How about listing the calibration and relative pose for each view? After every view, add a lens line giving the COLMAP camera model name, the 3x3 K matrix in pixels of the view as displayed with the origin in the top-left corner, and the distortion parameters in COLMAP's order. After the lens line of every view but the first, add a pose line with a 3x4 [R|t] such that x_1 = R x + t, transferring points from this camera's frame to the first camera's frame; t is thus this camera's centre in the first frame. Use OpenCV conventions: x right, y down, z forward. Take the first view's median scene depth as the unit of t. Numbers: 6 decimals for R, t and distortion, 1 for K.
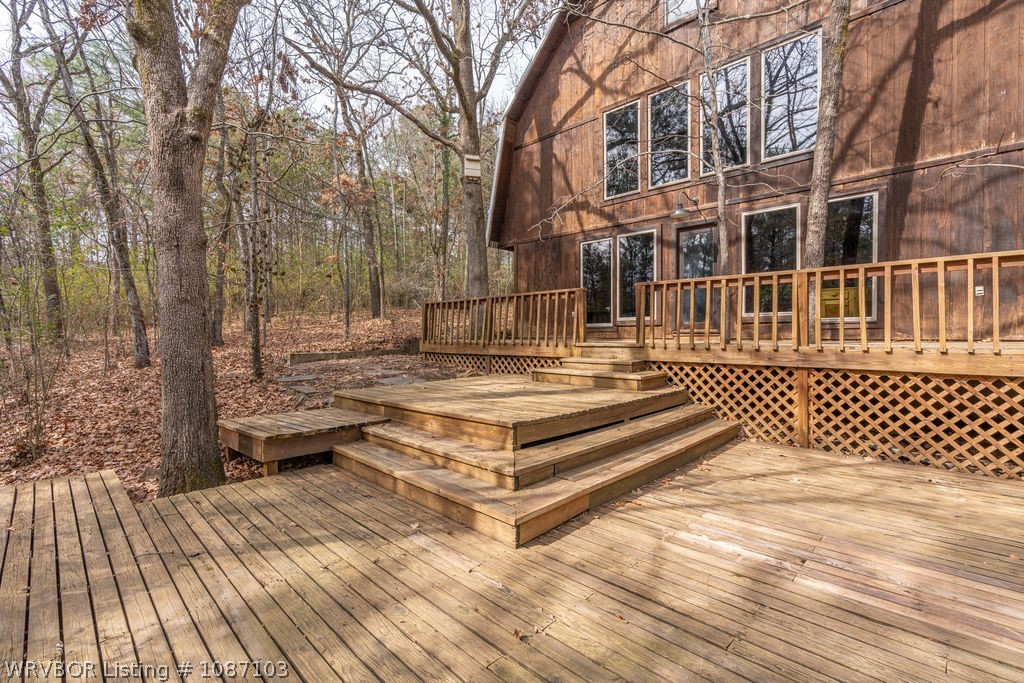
lens RADIAL K [[453.7, 0, 507.5], [0, 453.7, 339.5], [0, 0, 1]] dist [-0.005307, 0.000561]
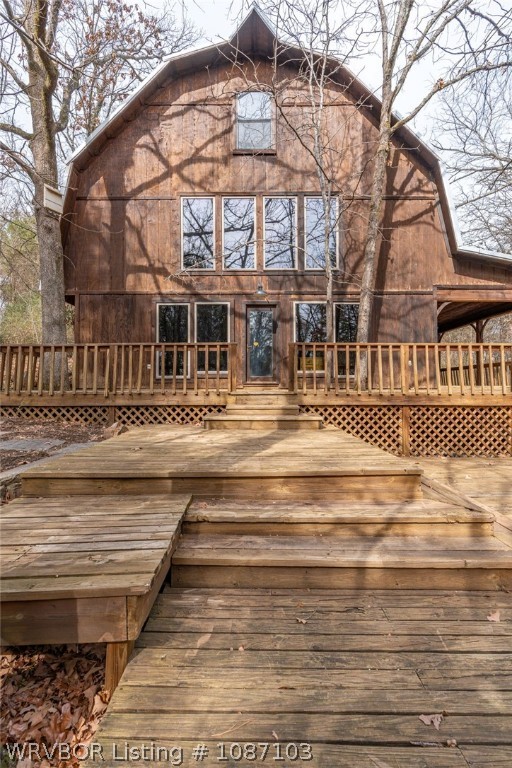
lens RADIAL K [[340.2, 0, 256.0], [0, 340.2, 384.0], [0, 0, 1]] dist [-0.005307, 0.000561]
pose [[0.720335, 0.006630, 0.693594, -0.327383], [0.005686, 0.999864, -0.015463, 0.001681], [-0.693603, 0.015082, 0.720200, 0.301518]]
